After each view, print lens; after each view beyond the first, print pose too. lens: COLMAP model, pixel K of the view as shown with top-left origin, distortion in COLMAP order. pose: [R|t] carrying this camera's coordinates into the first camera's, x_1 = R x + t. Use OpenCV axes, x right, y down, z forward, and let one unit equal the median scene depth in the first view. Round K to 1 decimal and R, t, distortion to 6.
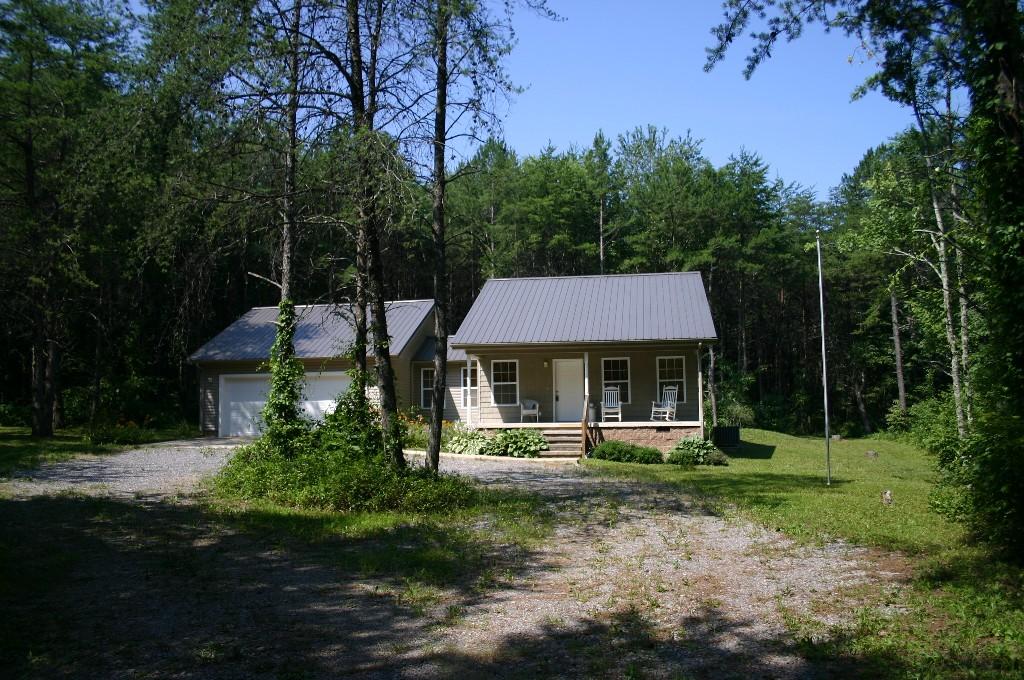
lens RADIAL K [[834.6, 0, 511.3], [0, 834.6, 345.2], [0, 0, 1]] dist [-0.147050, 0.137938]
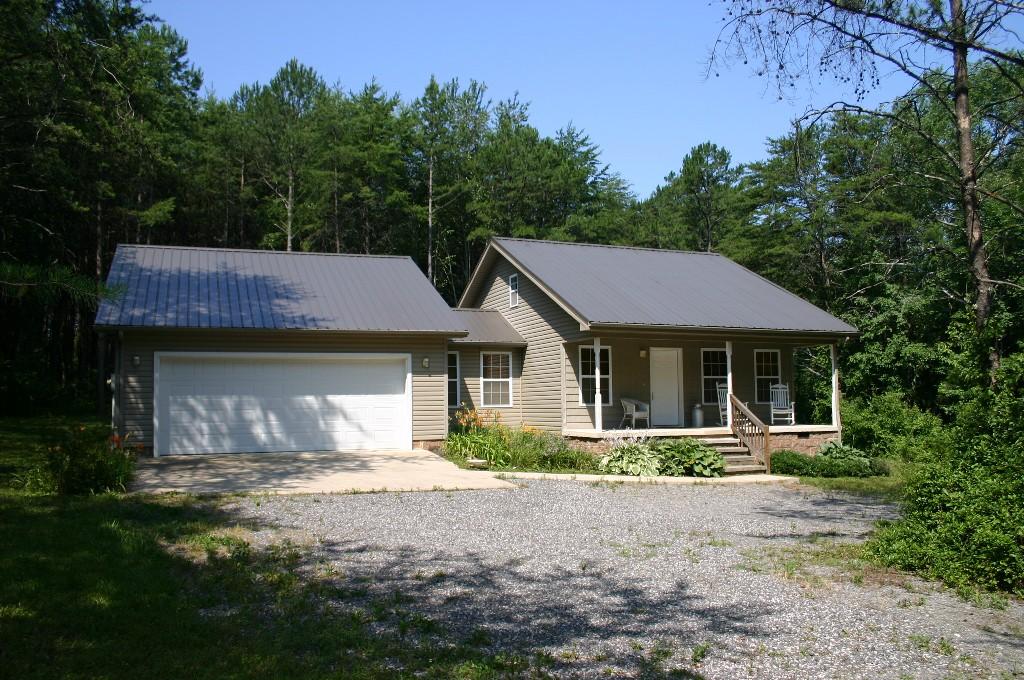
lens RADIAL K [[834.6, 0, 511.3], [0, 834.6, 345.2], [0, 0, 1]] dist [-0.147050, 0.137938]
pose [[0.860254, 0.036102, 0.508585, -0.416776], [-0.048829, 0.998739, 0.011696, 0.010783], [-0.507522, -0.034896, 0.860932, 0.346079]]
